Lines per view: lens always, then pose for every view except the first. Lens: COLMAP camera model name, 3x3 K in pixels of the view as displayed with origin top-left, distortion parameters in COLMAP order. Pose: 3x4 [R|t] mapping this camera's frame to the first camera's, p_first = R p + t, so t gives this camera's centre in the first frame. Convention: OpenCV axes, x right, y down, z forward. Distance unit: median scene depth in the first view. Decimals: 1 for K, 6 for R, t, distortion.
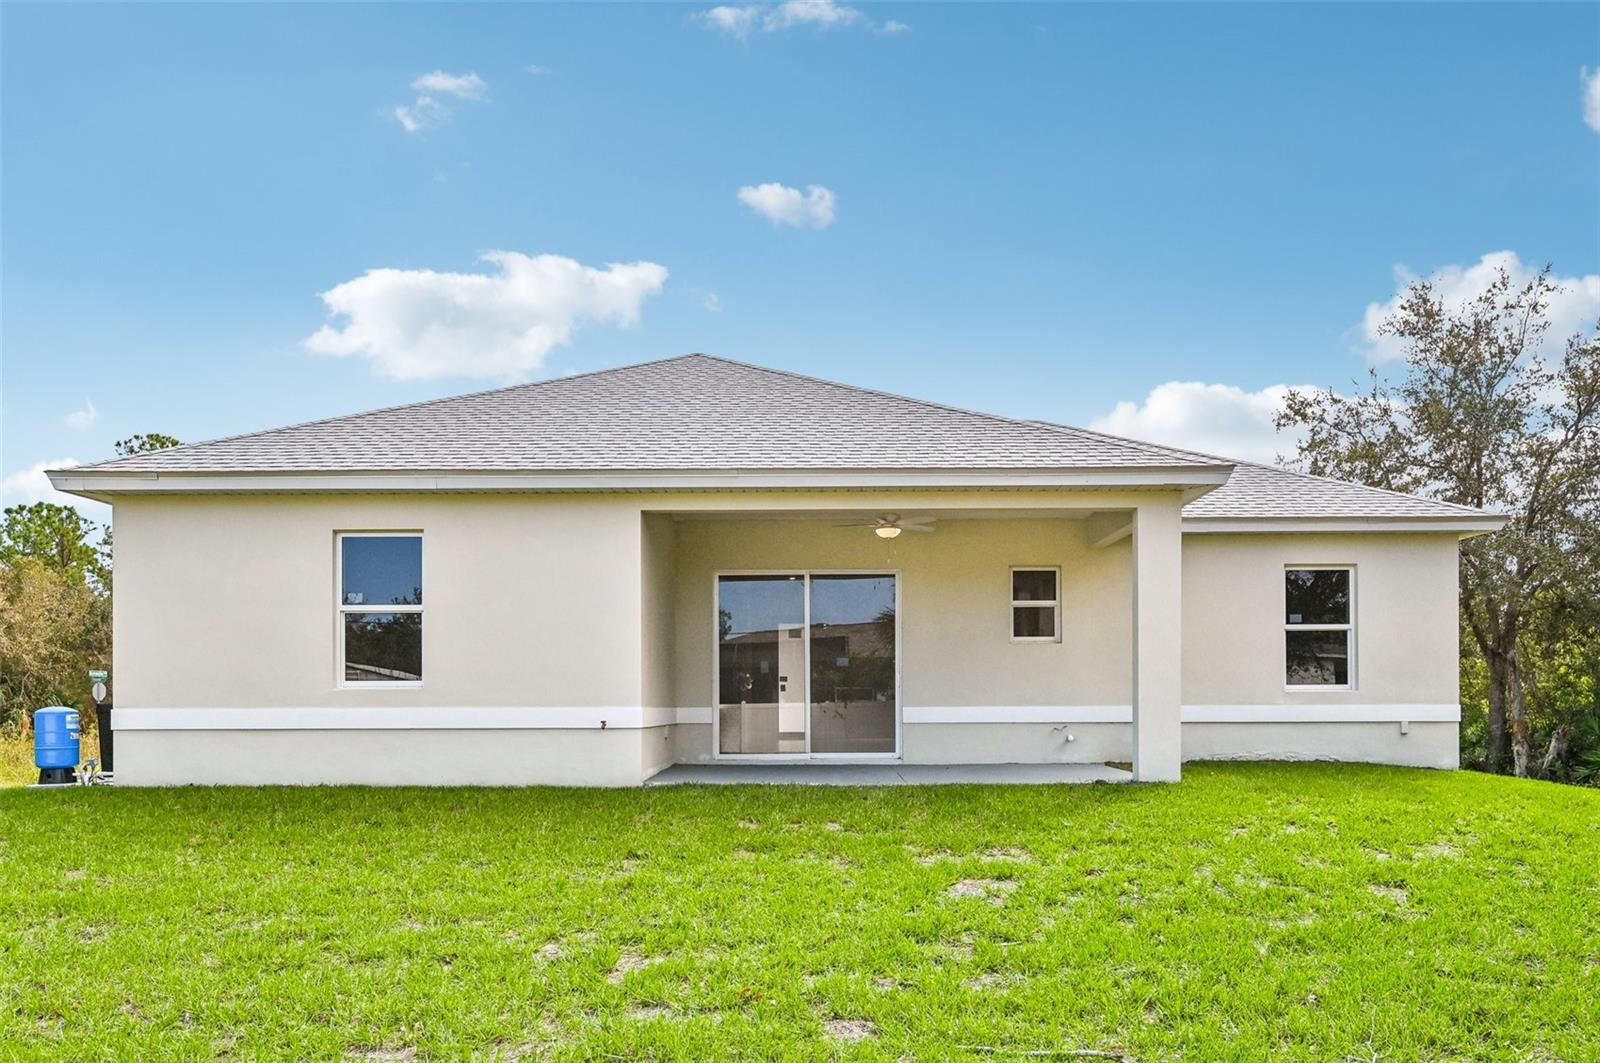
lens RADIAL K [[1148.3, 0, 733.1], [0, 1148.3, 650.0], [0, 0, 1]] dist [0.012949, 0.000272]
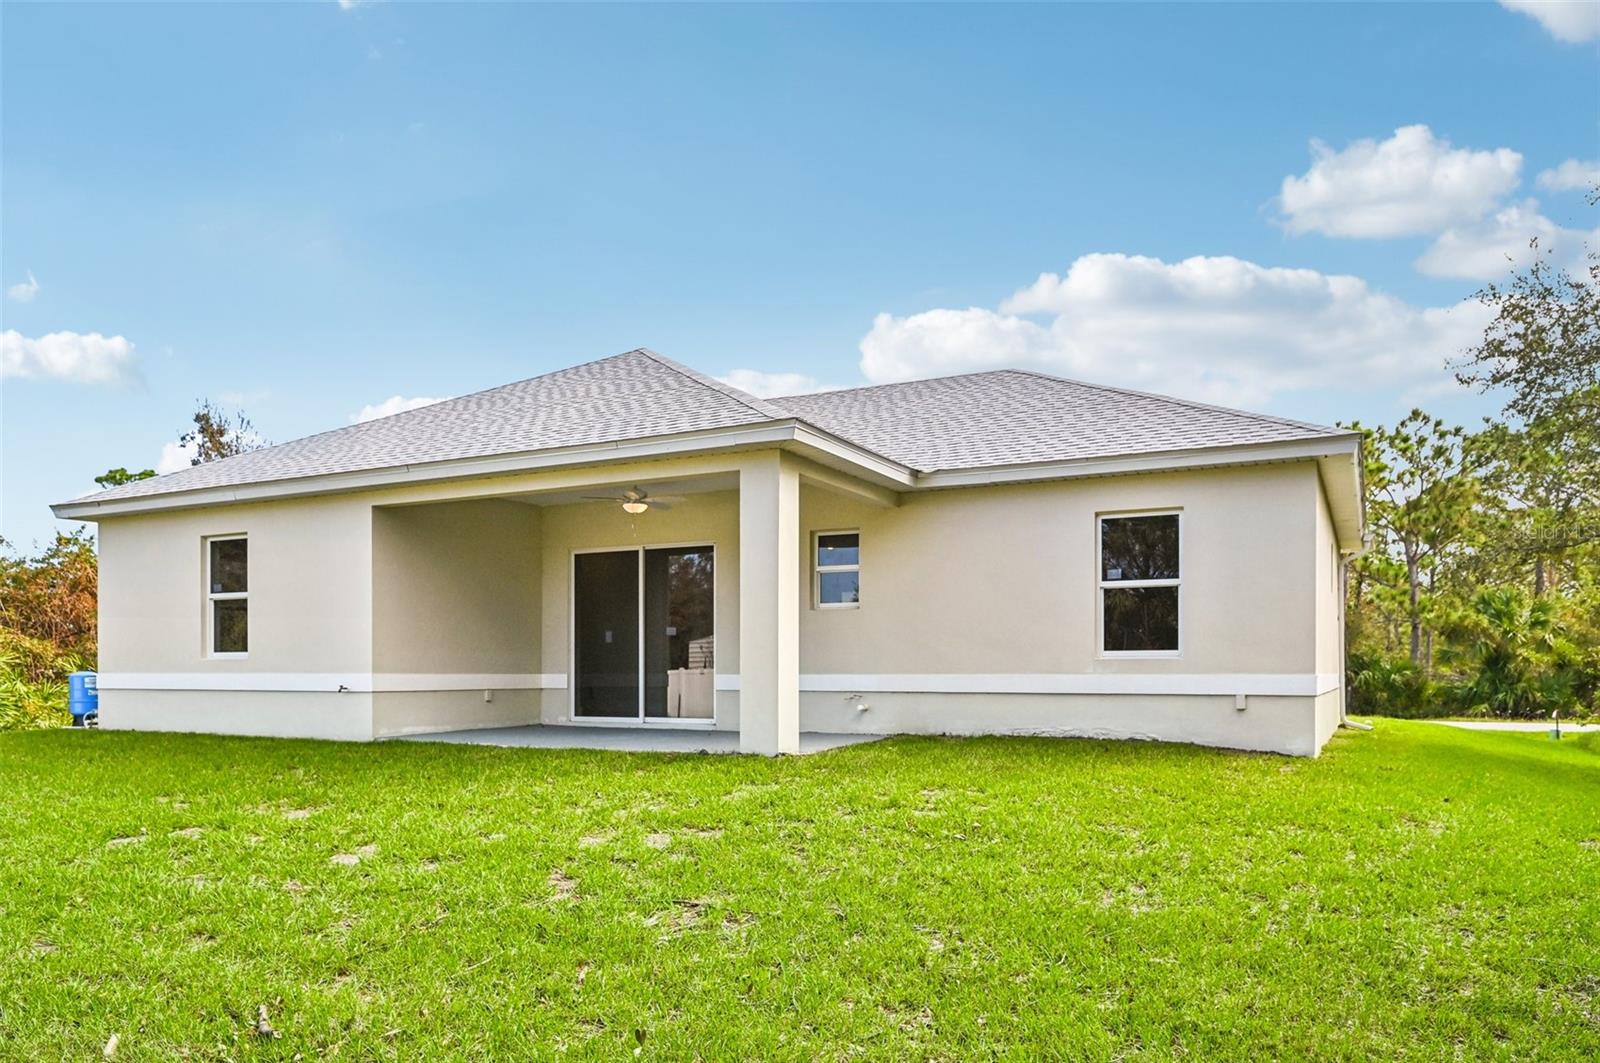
lens RADIAL K [[1148.3, 0, 733.1], [0, 1148.3, 650.0], [0, 0, 1]] dist [0.012949, 0.000272]
pose [[0.885822, -0.005618, -0.463992, 0.709059], [0.018925, 0.999532, 0.024029, 0.003715], [0.463640, -0.030067, 0.885513, 0.115952]]
